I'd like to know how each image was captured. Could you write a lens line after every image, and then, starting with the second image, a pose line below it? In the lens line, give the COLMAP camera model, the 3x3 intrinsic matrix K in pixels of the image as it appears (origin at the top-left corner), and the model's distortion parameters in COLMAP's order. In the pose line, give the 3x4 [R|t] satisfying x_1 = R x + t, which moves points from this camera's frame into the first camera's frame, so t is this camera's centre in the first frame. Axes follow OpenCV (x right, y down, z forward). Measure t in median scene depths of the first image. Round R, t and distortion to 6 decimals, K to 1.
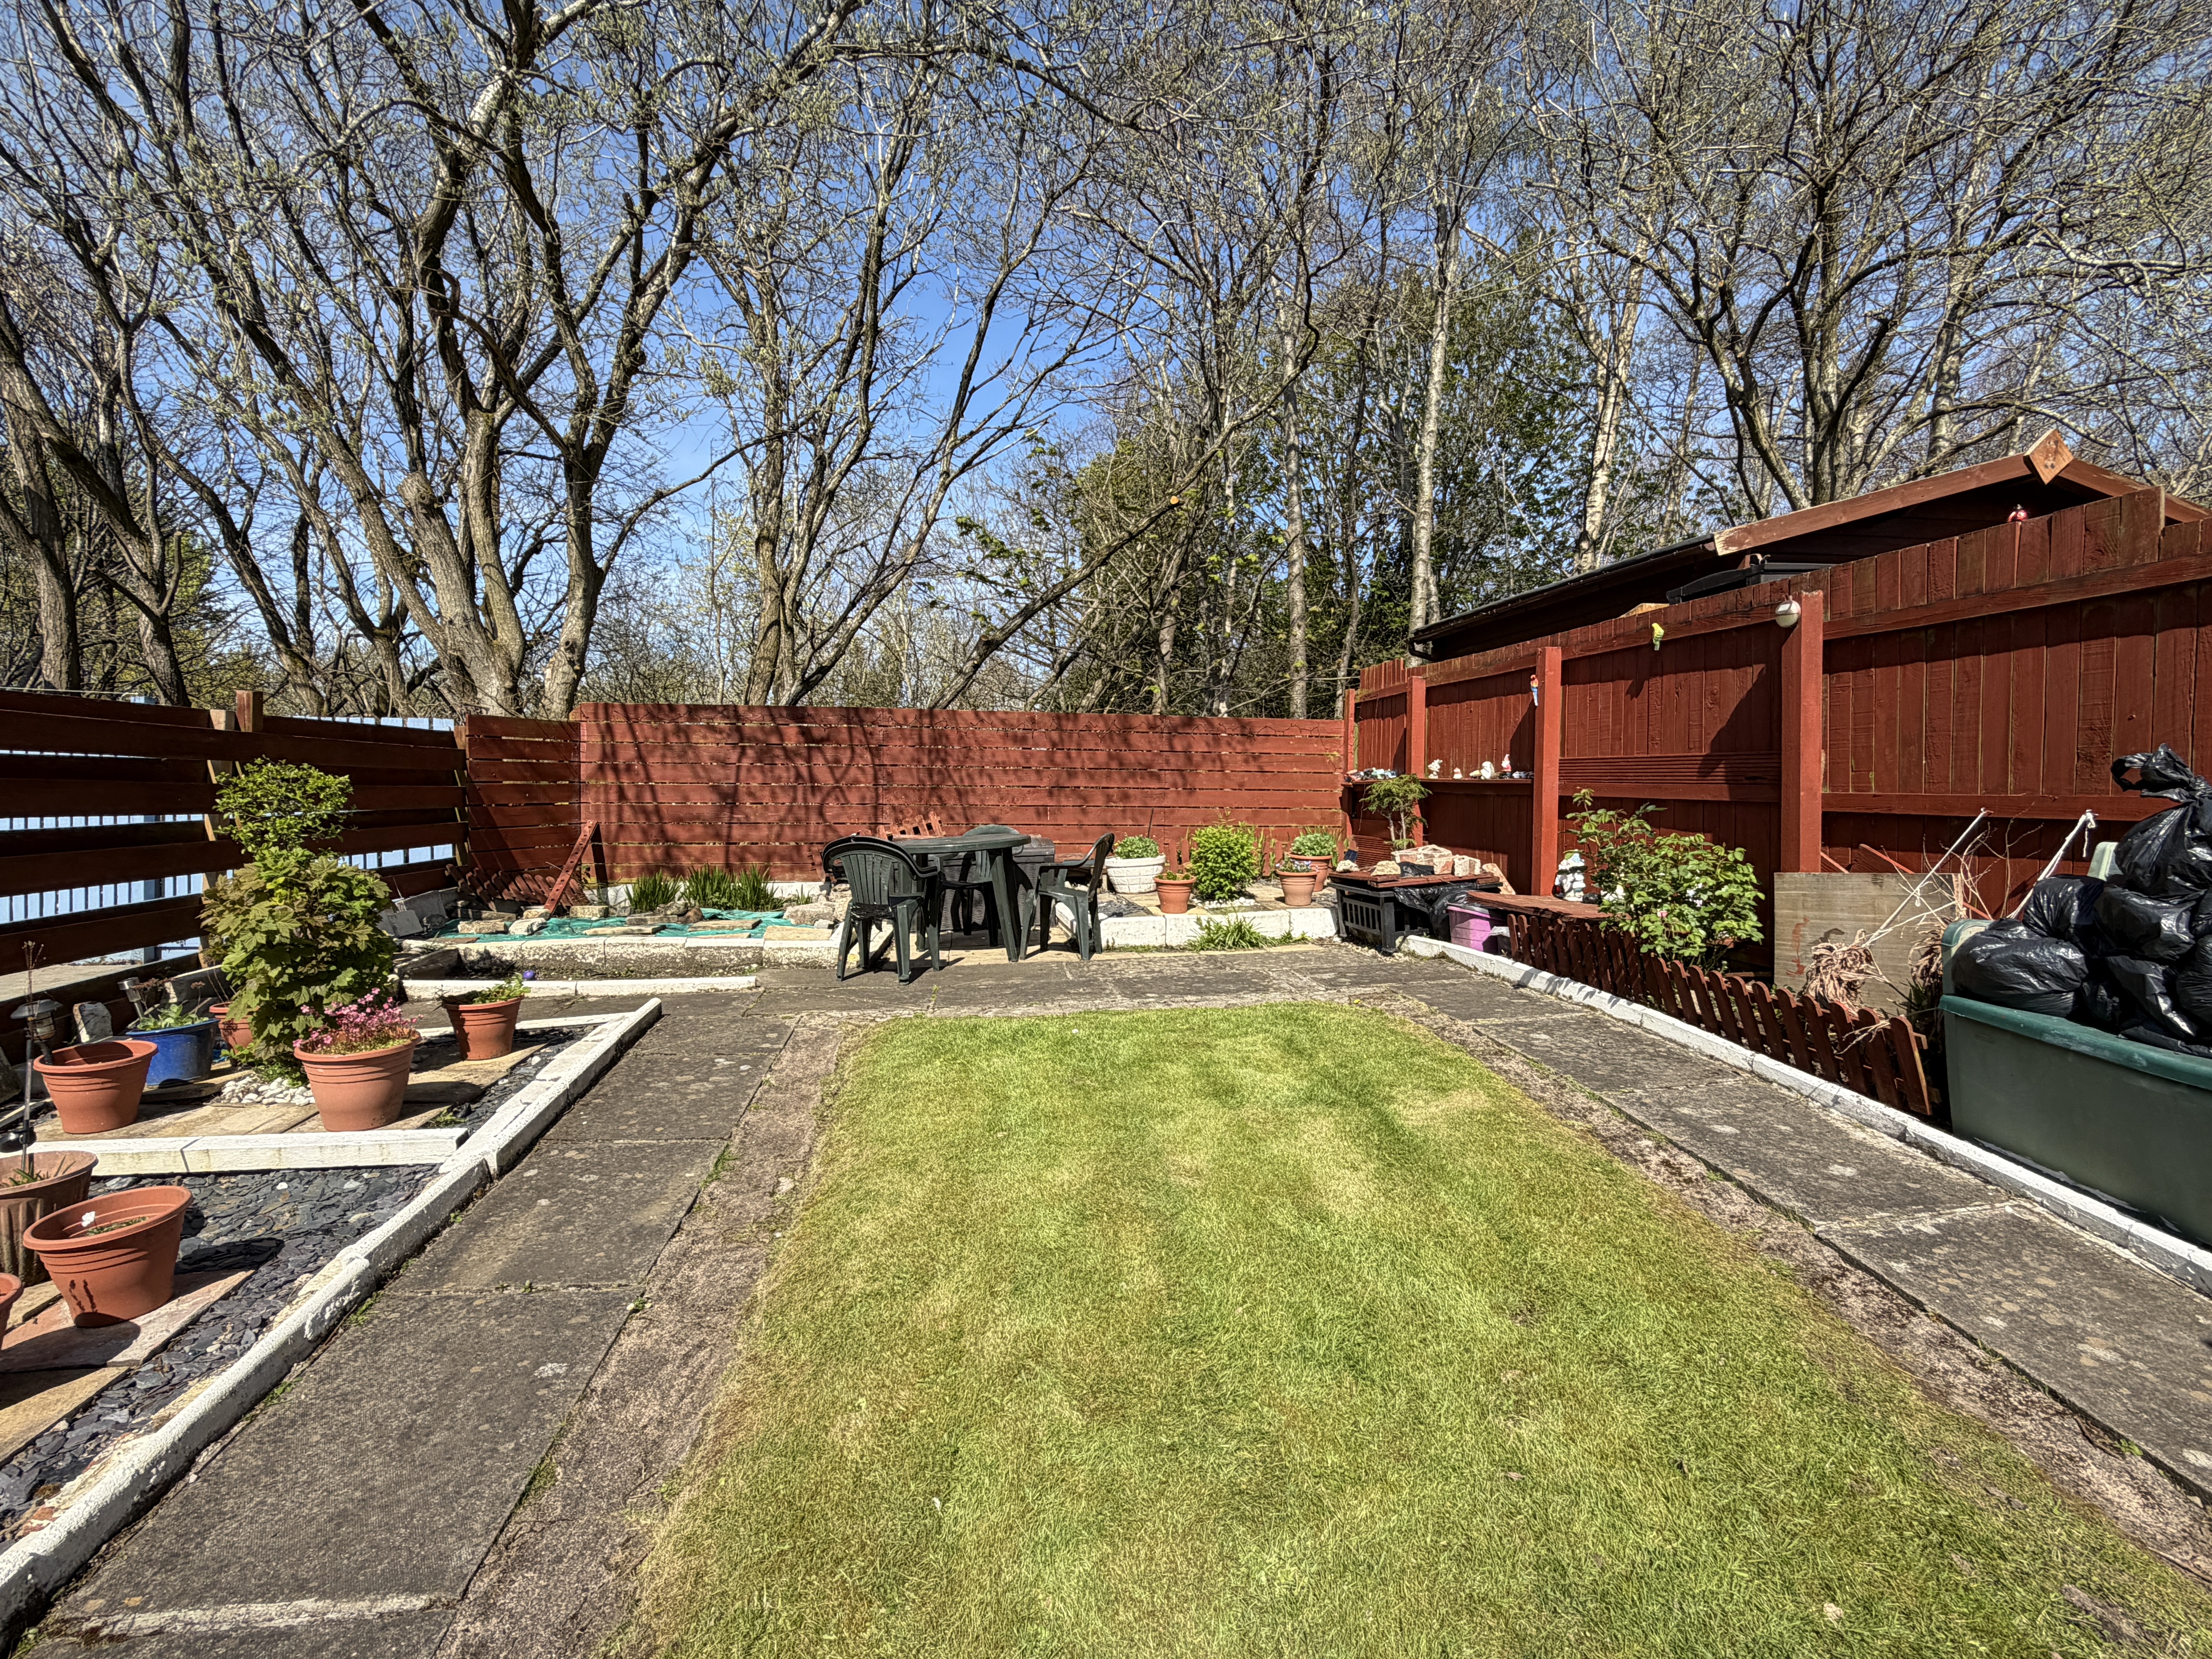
lens RADIAL K [[1041.3, 0, 1090.8], [0, 1041.3, 835.8], [0, 0, 1]] dist [0.000587, -0.000978]
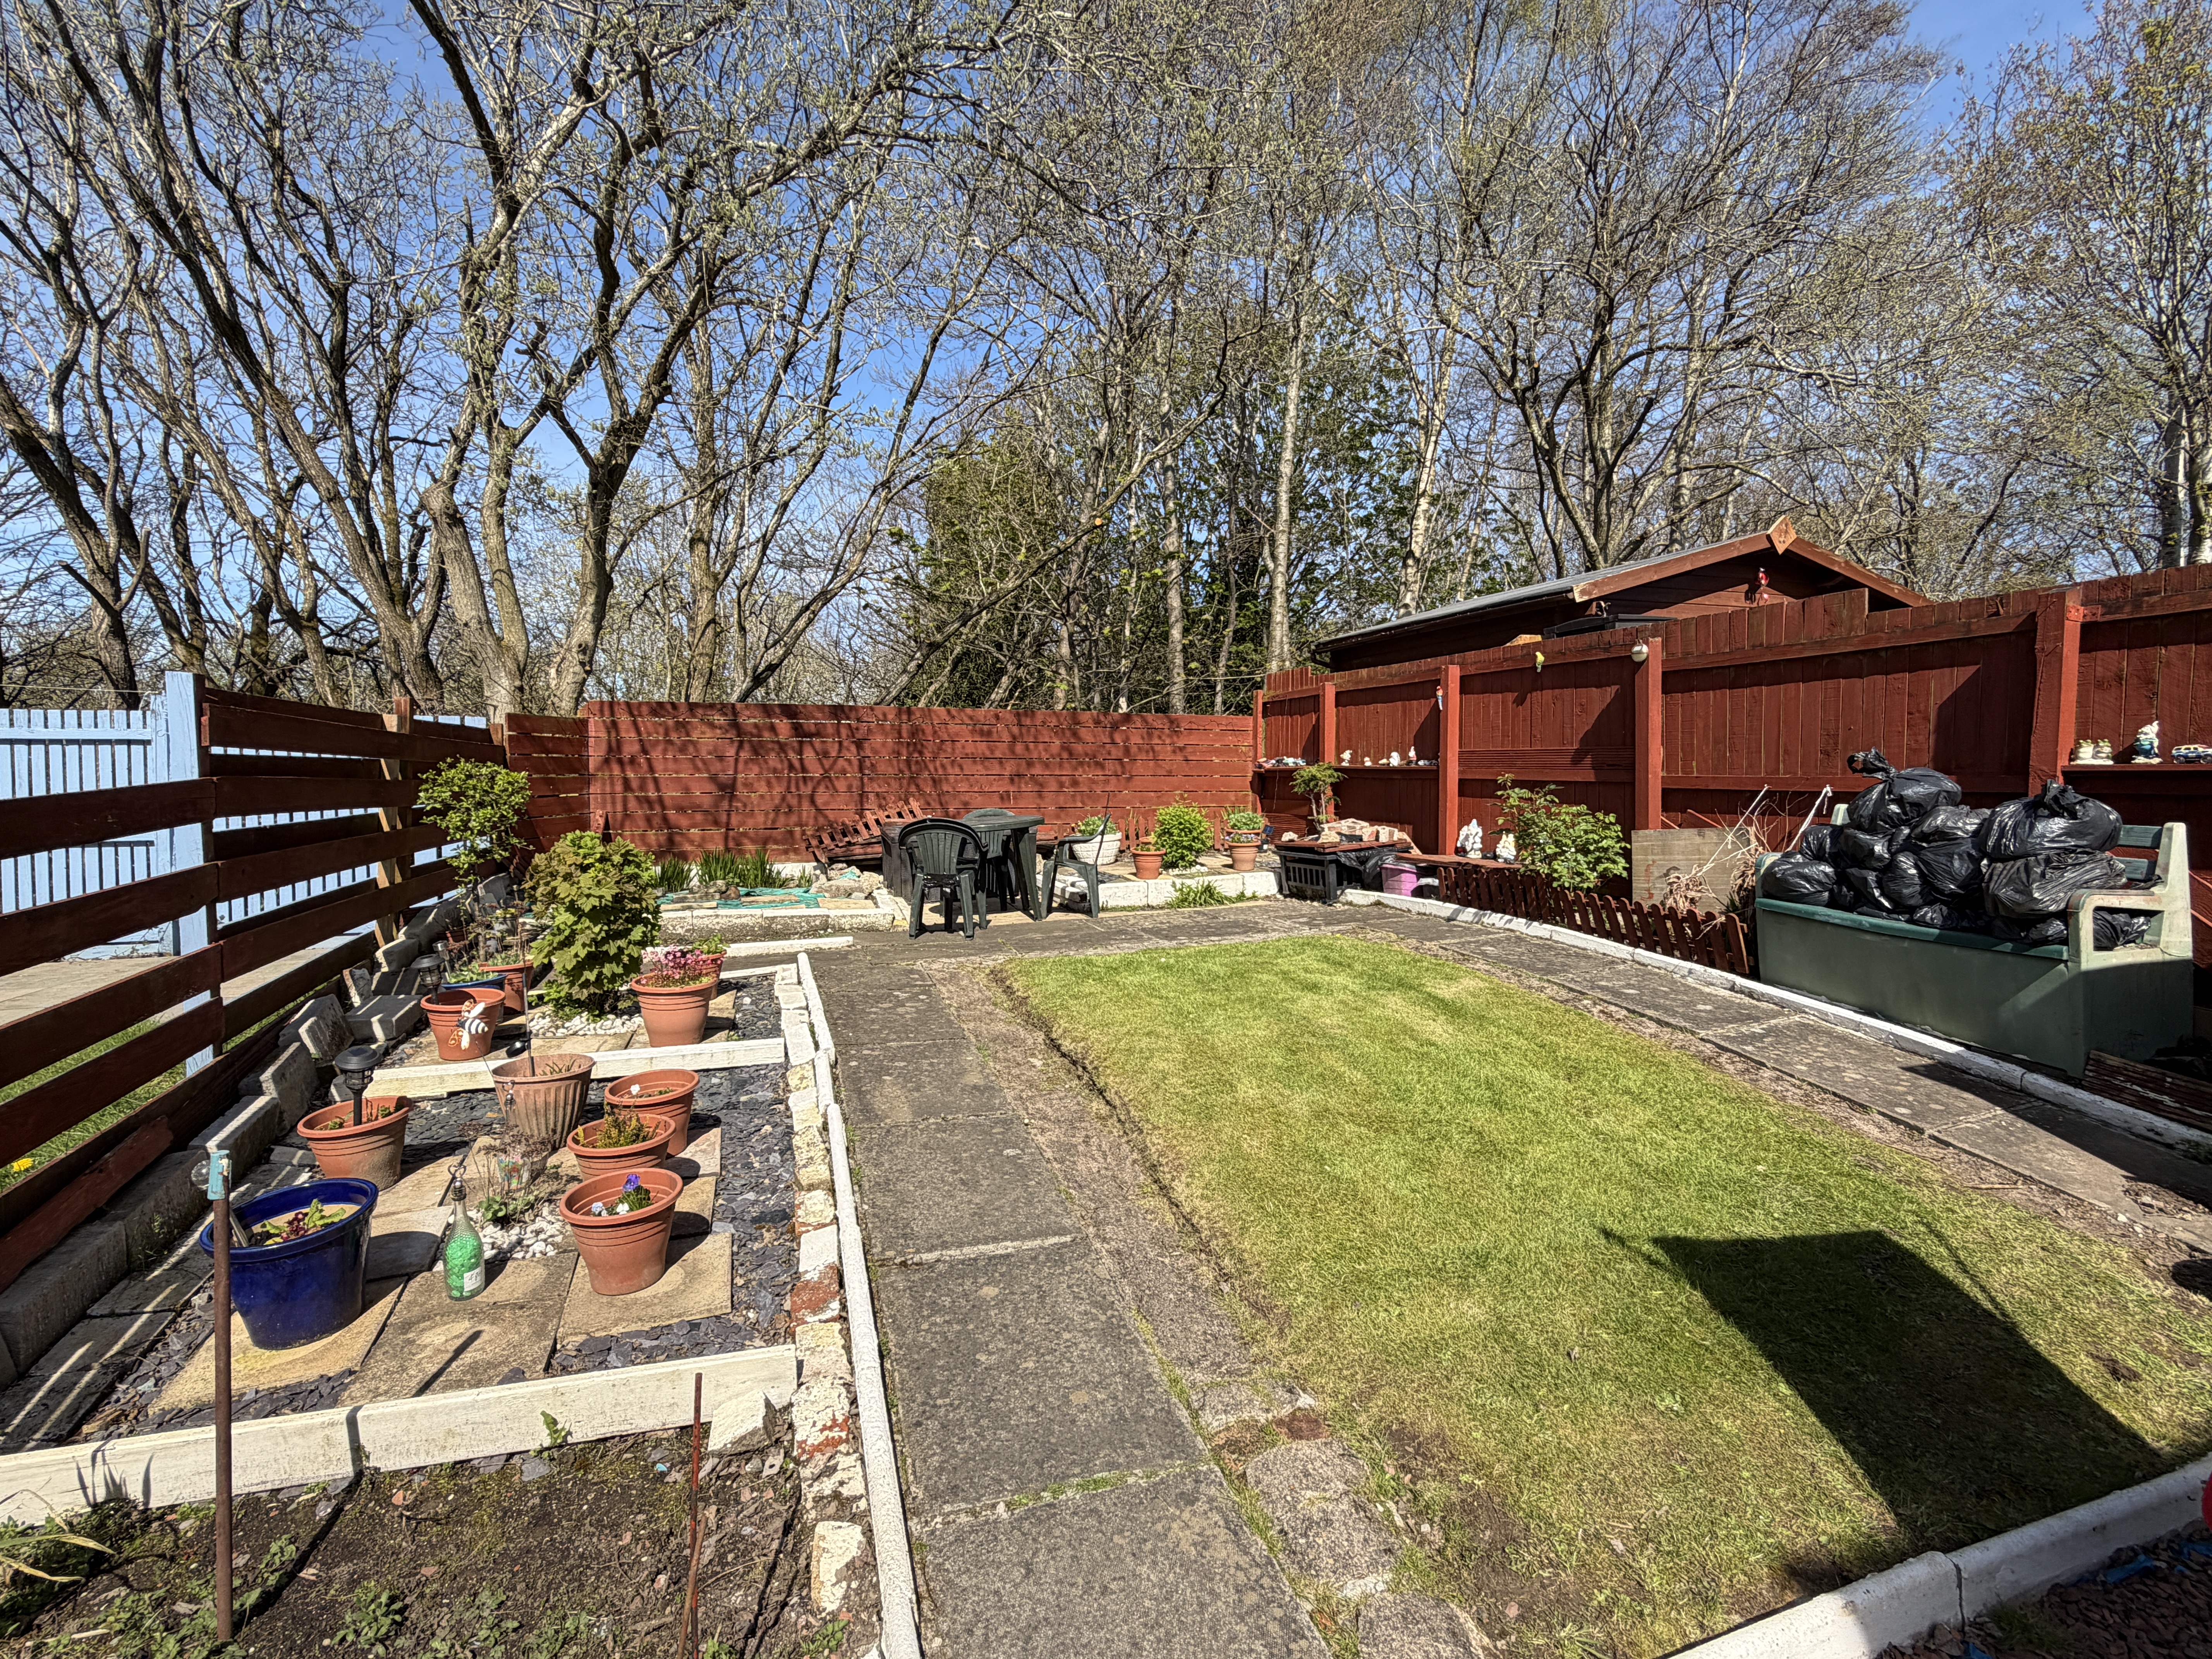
lens RADIAL K [[1046.1, 0, 1078.3], [0, 1046.1, 835.5], [0, 0, 1]] dist [-0.000638, -0.000485]
pose [[0.983495, -0.019548, 0.179879, -0.310185], [0.017097, 0.999739, 0.015166, 0.006008], [-0.180128, -0.011841, 0.983572, -0.251735]]
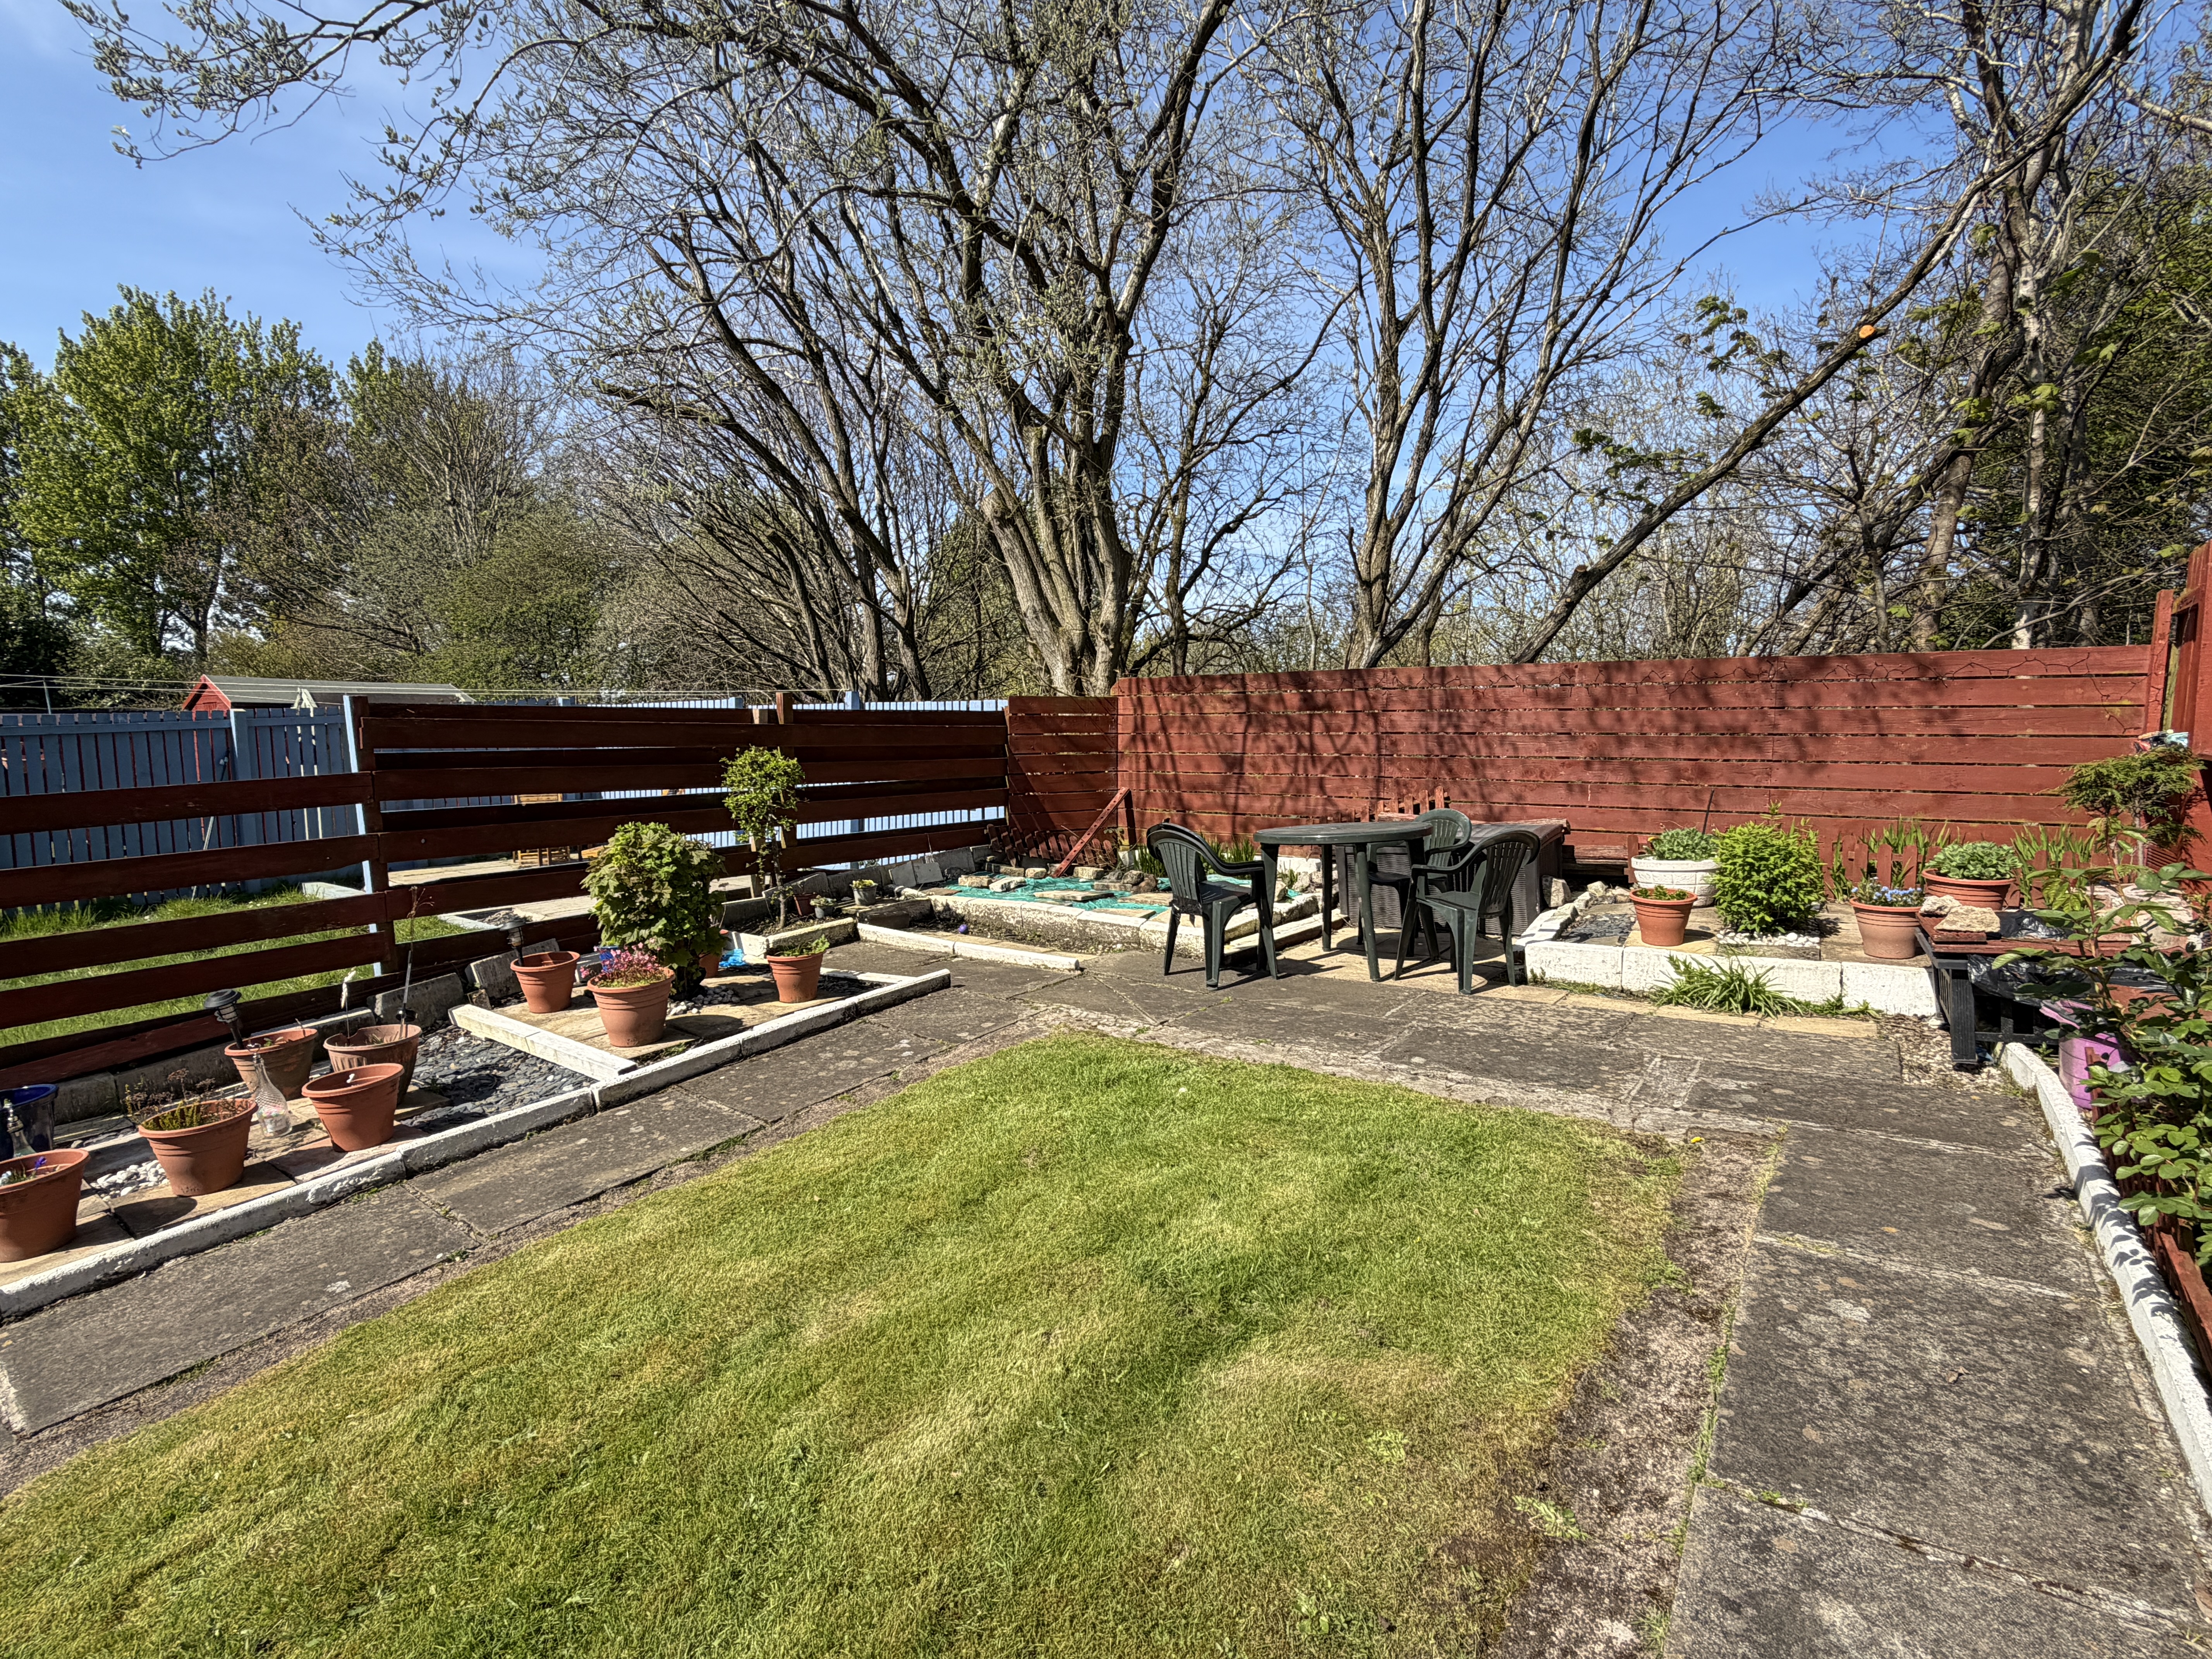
lens RADIAL K [[1042.2, 0, 1106.0], [0, 1042.2, 829.5], [0, 0, 1]] dist [0.000001, -0.000510]
pose [[0.727662, 0.053817, -0.683822, 0.412527], [-0.023280, 0.998281, 0.053792, -0.047597], [0.685541, -0.023223, 0.727663, 0.323540]]
